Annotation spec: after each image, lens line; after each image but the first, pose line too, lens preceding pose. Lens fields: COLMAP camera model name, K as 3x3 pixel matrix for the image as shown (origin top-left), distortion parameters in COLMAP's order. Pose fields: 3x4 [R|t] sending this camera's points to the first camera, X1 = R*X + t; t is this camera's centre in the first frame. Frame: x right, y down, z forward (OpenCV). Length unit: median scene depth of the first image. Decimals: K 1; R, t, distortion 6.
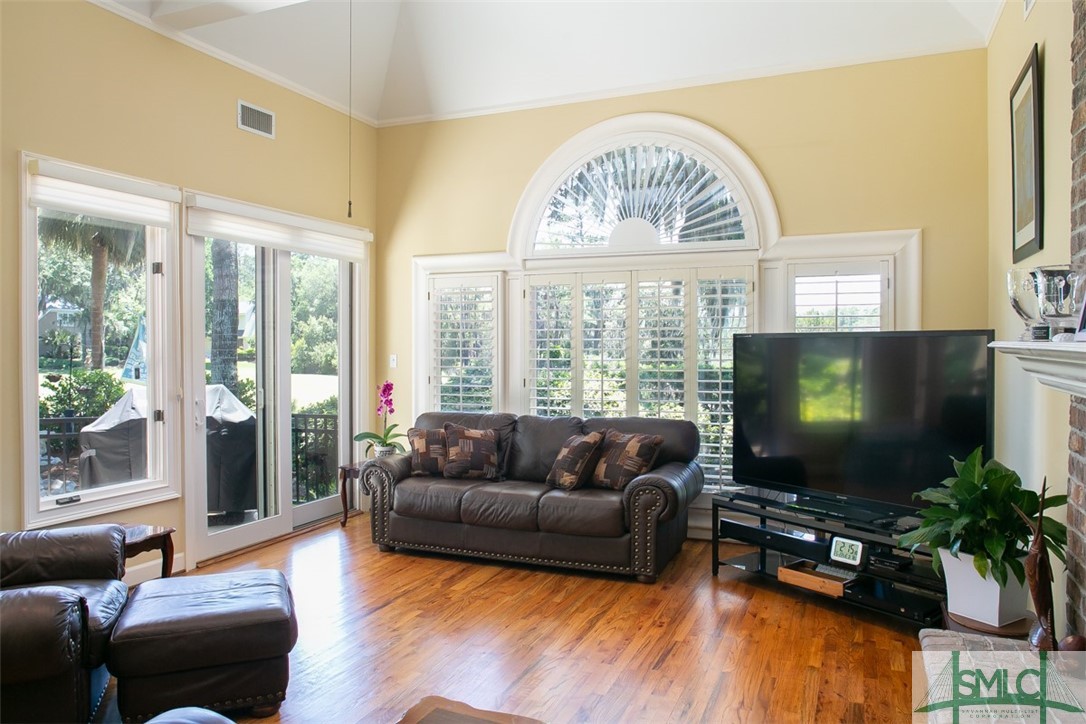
lens RADIAL K [[753.9, 0, 536.7], [0, 753.9, 343.5], [0, 0, 1]] dist [-0.056277, 0.040811]
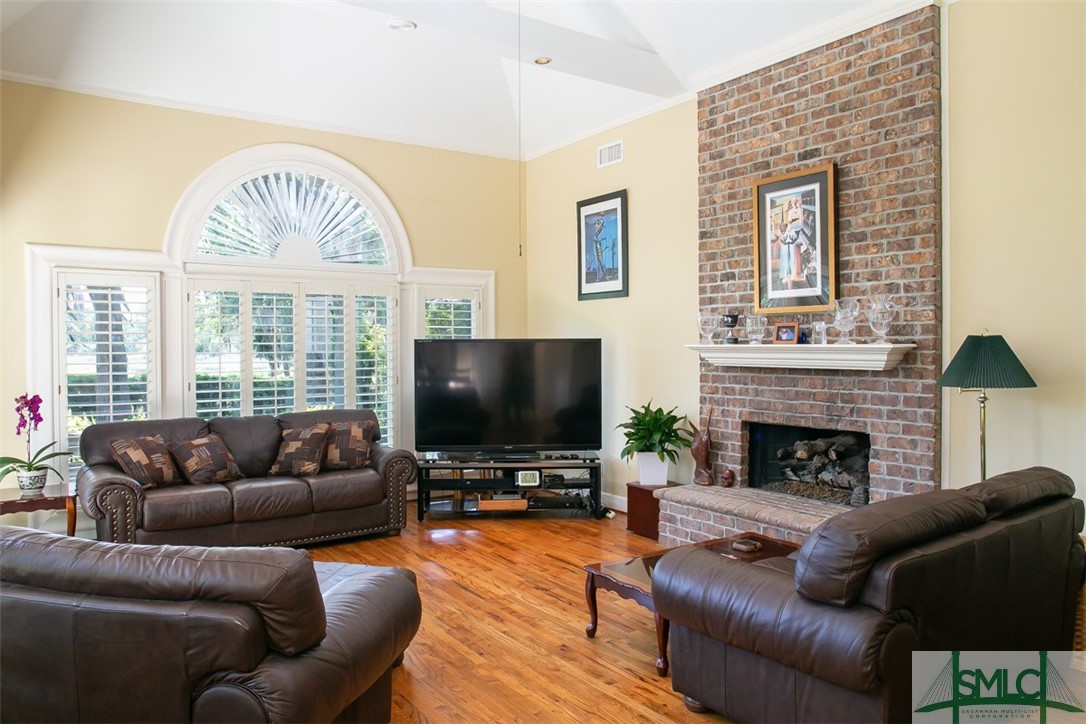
lens RADIAL K [[753.9, 0, 536.7], [0, 753.9, 343.5], [0, 0, 1]] dist [-0.056277, 0.040811]
pose [[0.537384, 0.002954, 0.843333, -0.732875], [0.003233, 0.999979, -0.005563, 0.002496], [-0.843331, 0.005716, 0.537363, 0.105646]]
